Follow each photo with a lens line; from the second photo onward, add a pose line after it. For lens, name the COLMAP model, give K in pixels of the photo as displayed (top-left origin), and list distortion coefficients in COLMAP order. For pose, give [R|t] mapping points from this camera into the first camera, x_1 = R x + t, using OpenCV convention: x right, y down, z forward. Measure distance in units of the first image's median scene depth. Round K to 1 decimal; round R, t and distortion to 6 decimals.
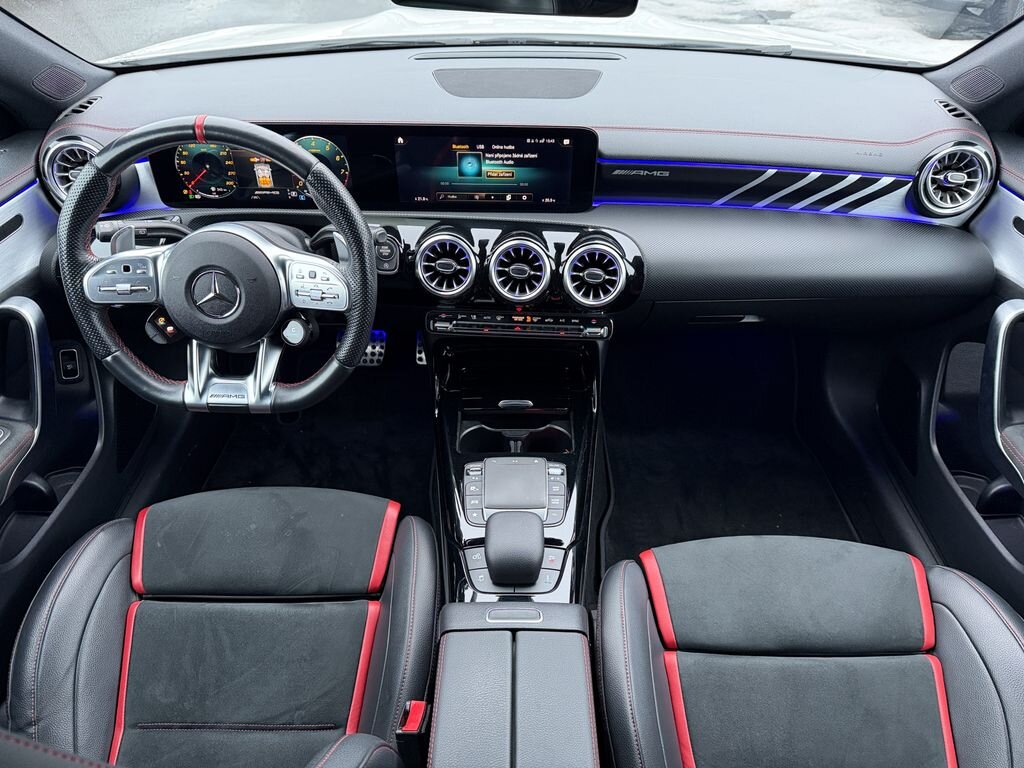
lens RADIAL K [[767.9, 0, 524.6], [0, 767.9, 404.9], [0, 0, 1]] dist [0.049399, -0.066073]
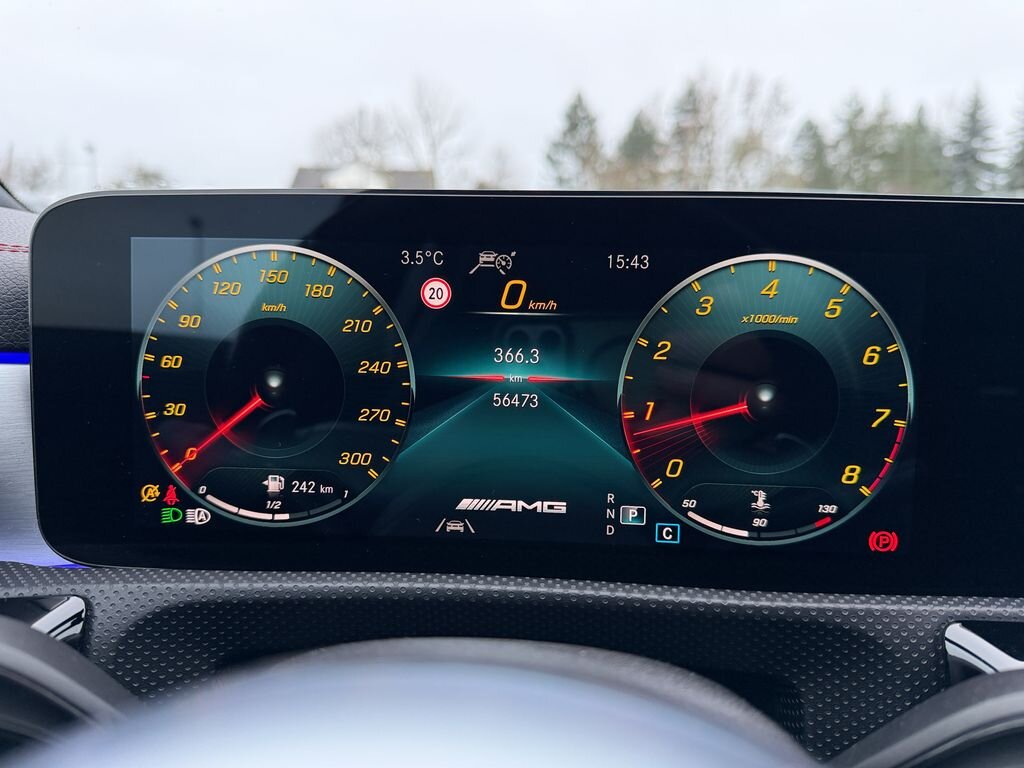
lens RADIAL K [[767.9, 0, 516.7], [0, 767.9, 384.7], [0, 0, 1]] dist [0.049399, -0.066073]
pose [[0.998967, 0.021759, -0.039903, -0.335117], [-0.039380, 0.852719, -0.520884, -0.196363], [0.022692, 0.521917, 0.852694, 0.823265]]
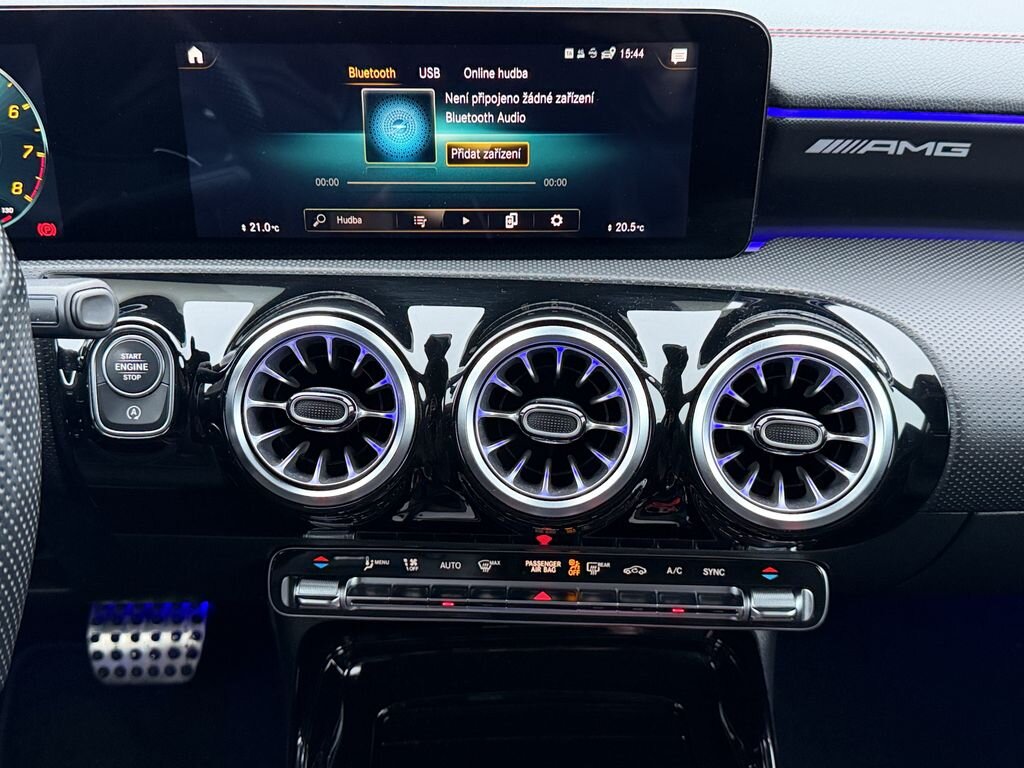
lens RADIAL K [[1181.4, 0, 502.5], [0, 1181.4, 428.6], [0, 0, 1]] dist [0.093599, 0.000000]
pose [[0.999886, -0.014361, -0.004696, -0.024489], [0.013033, 0.977004, -0.212821, -0.065975], [0.007645, 0.212736, 0.977080, 0.514588]]
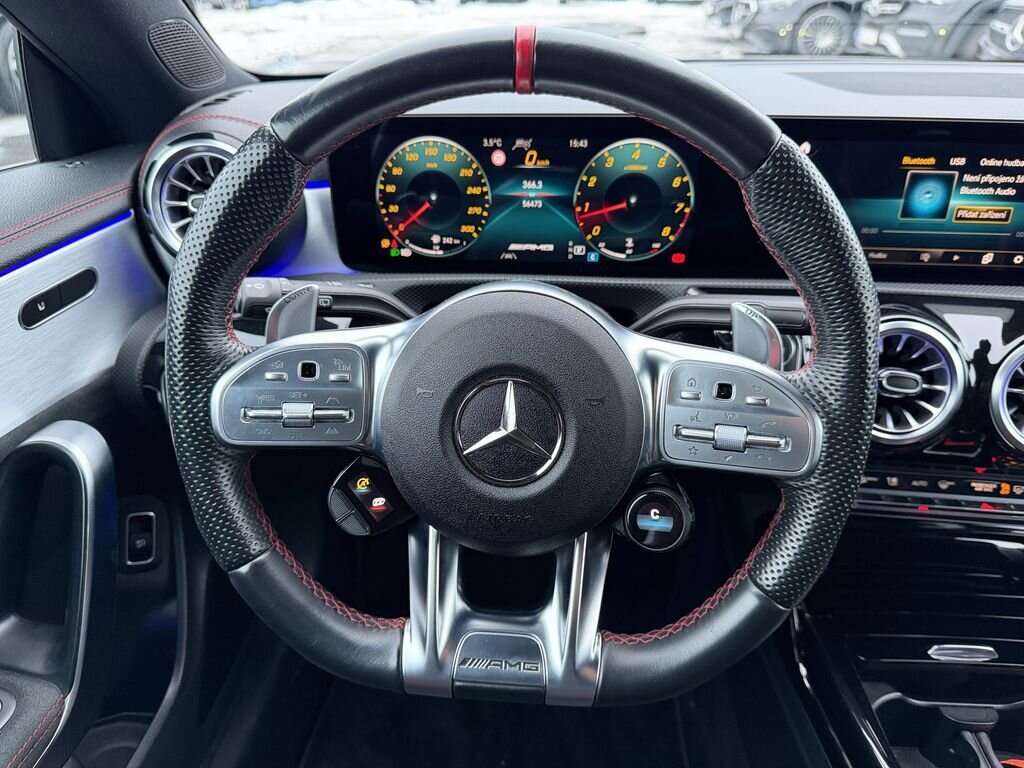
lens RADIAL K [[767.9, 0, 515.8], [0, 767.9, 401.5], [0, 0, 1]] dist [0.049399, -0.066073]
pose [[0.997863, 0.025568, -0.060123, -0.319155], [-0.035424, 0.984970, -0.169055, -0.075599], [0.054897, 0.170824, 0.983771, 0.496450]]
